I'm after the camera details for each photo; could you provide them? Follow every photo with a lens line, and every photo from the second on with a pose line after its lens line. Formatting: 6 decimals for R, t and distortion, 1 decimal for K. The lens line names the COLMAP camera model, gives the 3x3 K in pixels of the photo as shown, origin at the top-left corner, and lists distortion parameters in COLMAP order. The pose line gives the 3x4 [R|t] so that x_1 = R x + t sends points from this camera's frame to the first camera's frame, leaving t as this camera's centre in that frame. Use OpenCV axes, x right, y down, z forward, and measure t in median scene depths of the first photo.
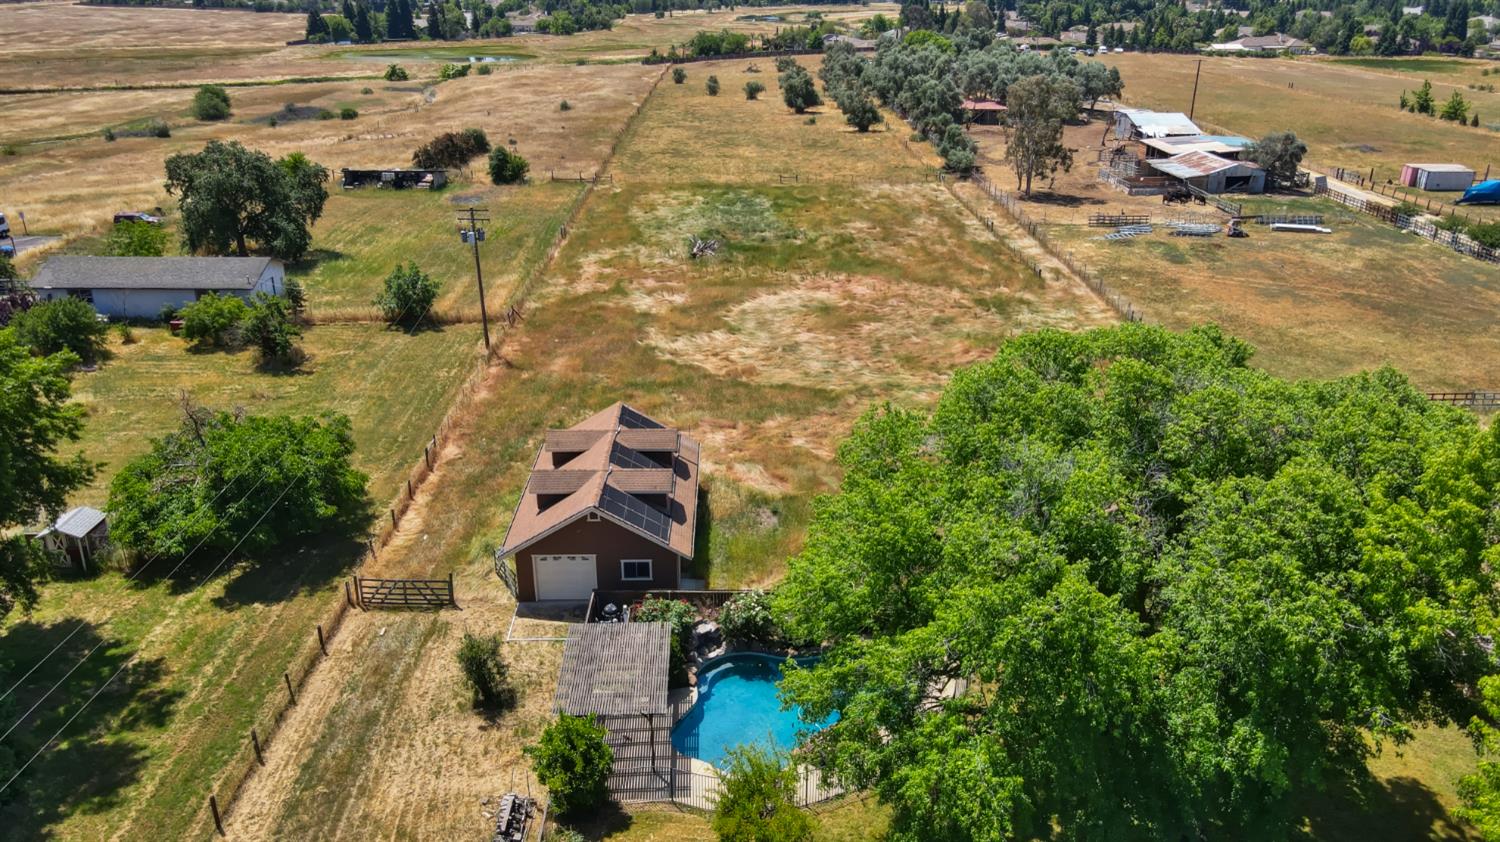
lens RADIAL K [[1122.5, 0, 750.8], [0, 1122.5, 421.7], [0, 0, 1]] dist [0.004976, 0.021259]
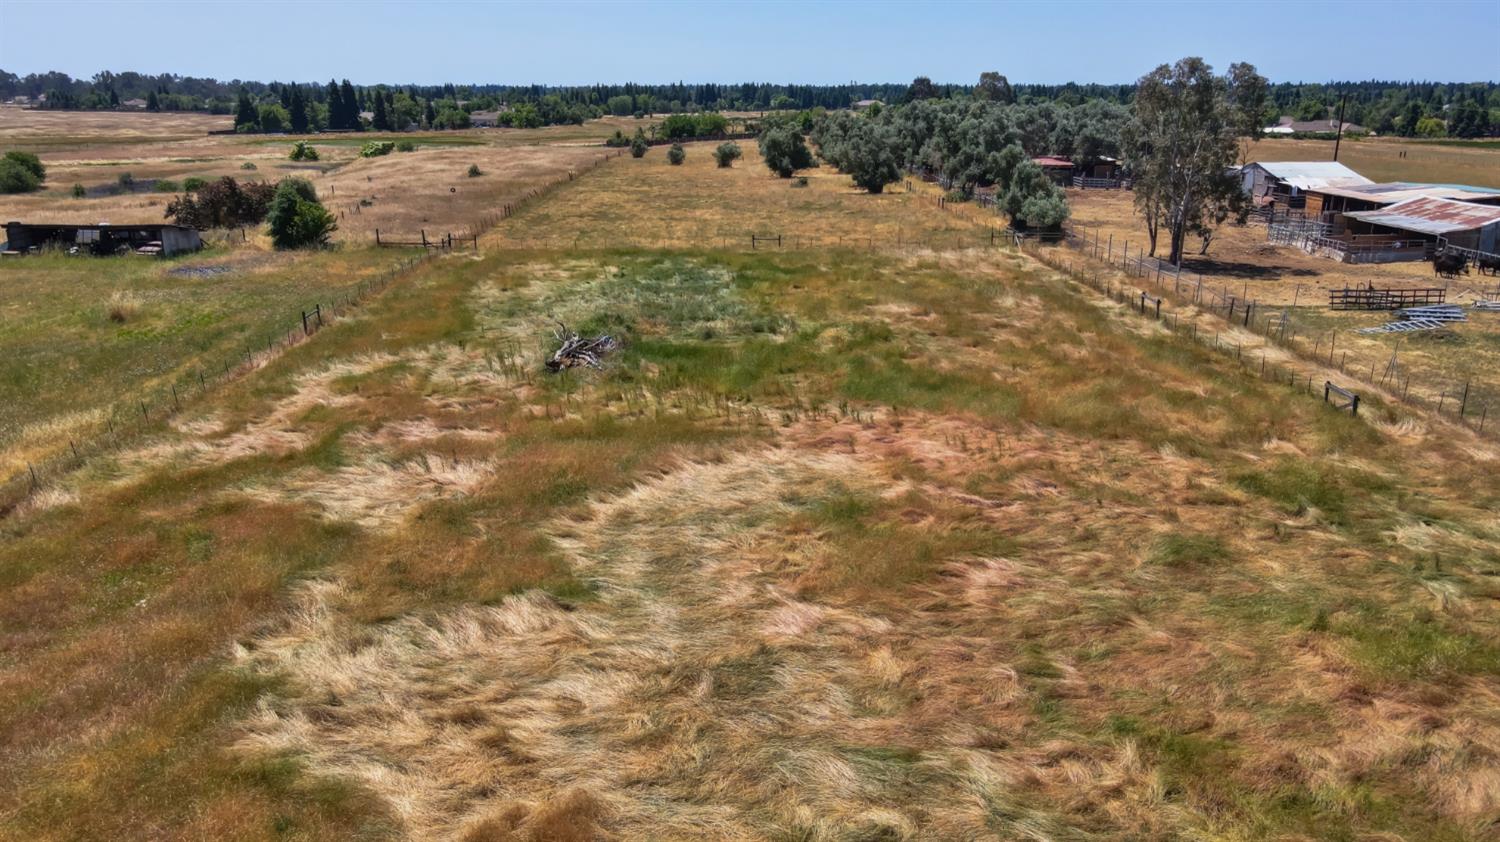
lens RADIAL K [[1122.5, 0, 751.6], [0, 1122.5, 423.3], [0, 0, 1]] dist [0.004976, 0.021259]
pose [[0.999957, -0.003345, 0.008592, 0.023893], [0.004168, 0.995218, -0.097594, -0.069755], [-0.008224, 0.097626, 0.995189, 0.476335]]
